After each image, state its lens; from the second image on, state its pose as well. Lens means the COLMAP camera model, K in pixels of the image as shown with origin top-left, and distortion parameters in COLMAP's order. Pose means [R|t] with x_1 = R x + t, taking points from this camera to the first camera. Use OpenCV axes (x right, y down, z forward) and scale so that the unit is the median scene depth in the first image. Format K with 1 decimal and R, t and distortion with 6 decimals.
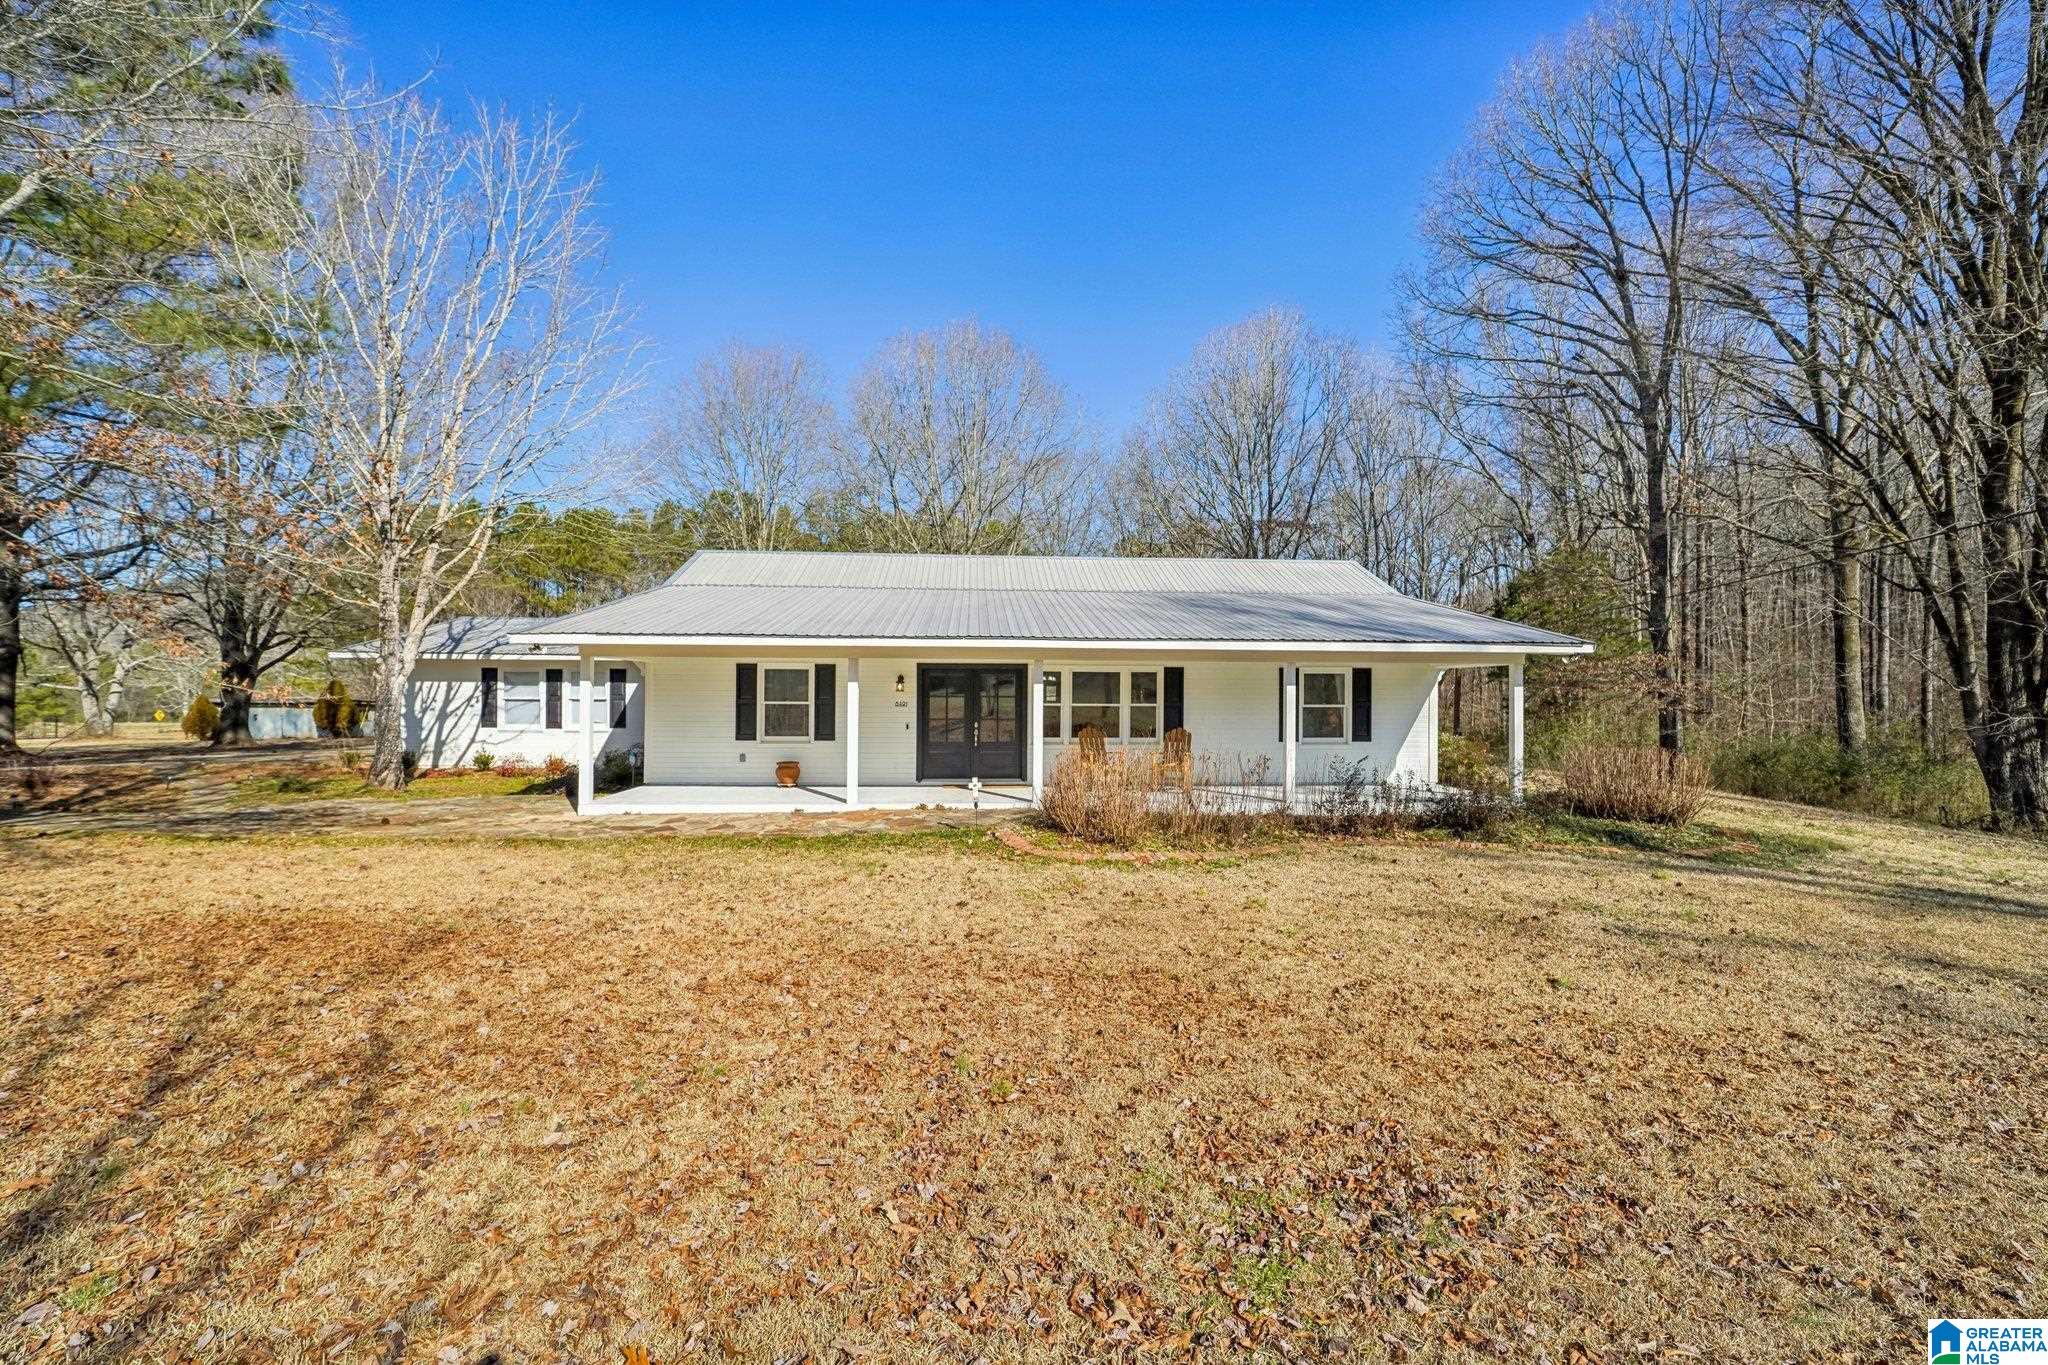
lens RADIAL K [[819.8, 0, 1008.5], [0, 819.8, 684.8], [0, 0, 1]] dist [-0.012431, 0.003032]
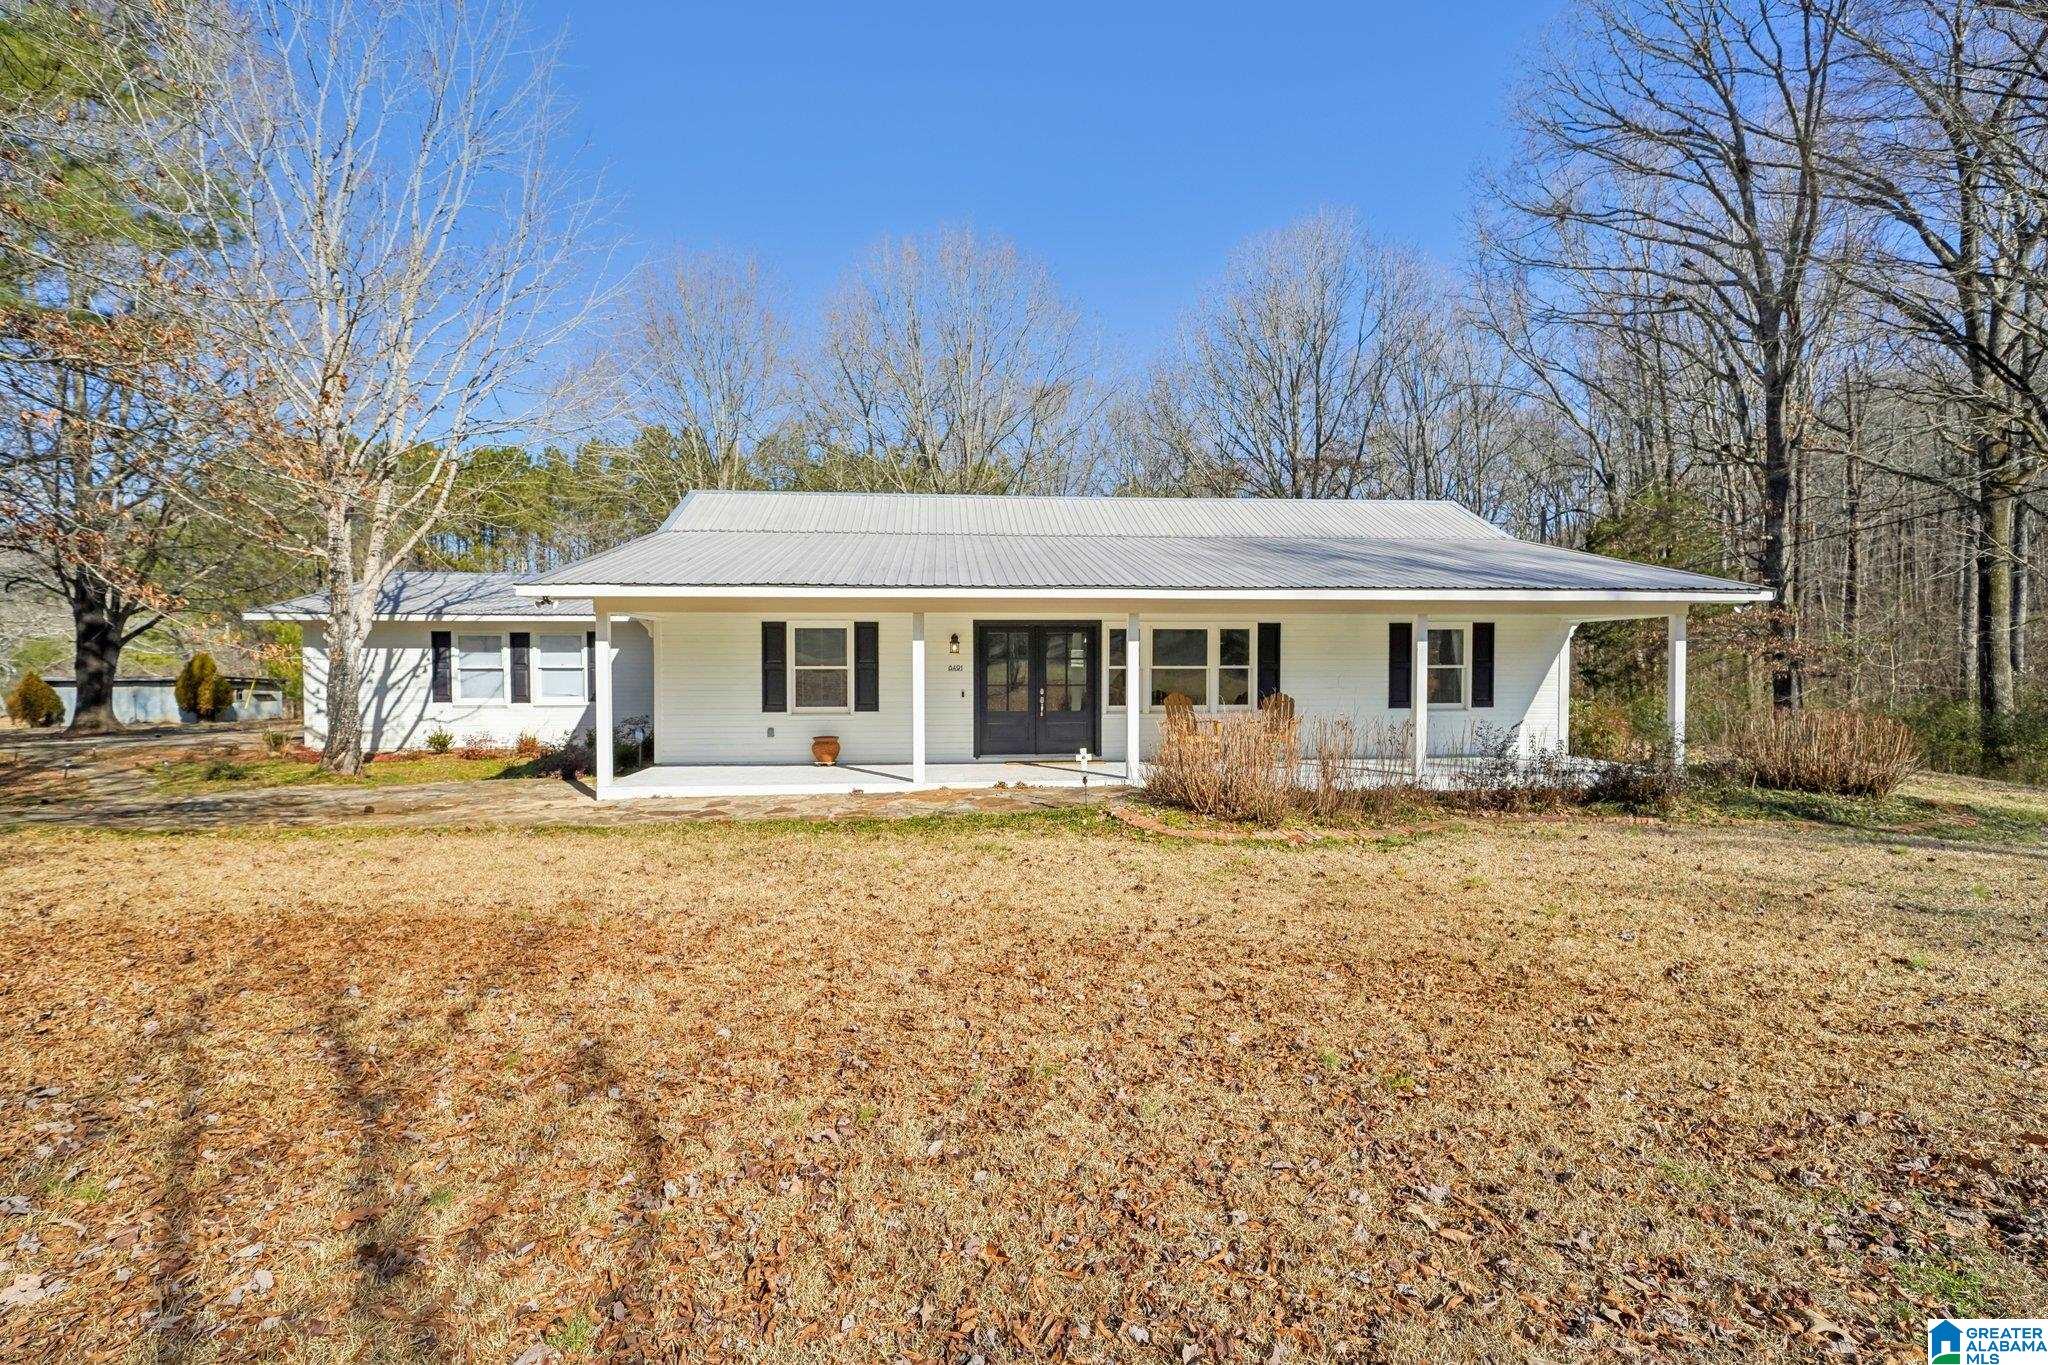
lens RADIAL K [[948.6, 0, 1008.1], [0, 948.6, 679.6], [0, 0, 1]] dist [0.005380, 0.005008]
pose [[0.999524, -0.008291, 0.029715, -0.102083], [0.007530, 0.999643, 0.025629, 0.010364], [-0.029917, -0.025394, 0.999230, 0.006785]]
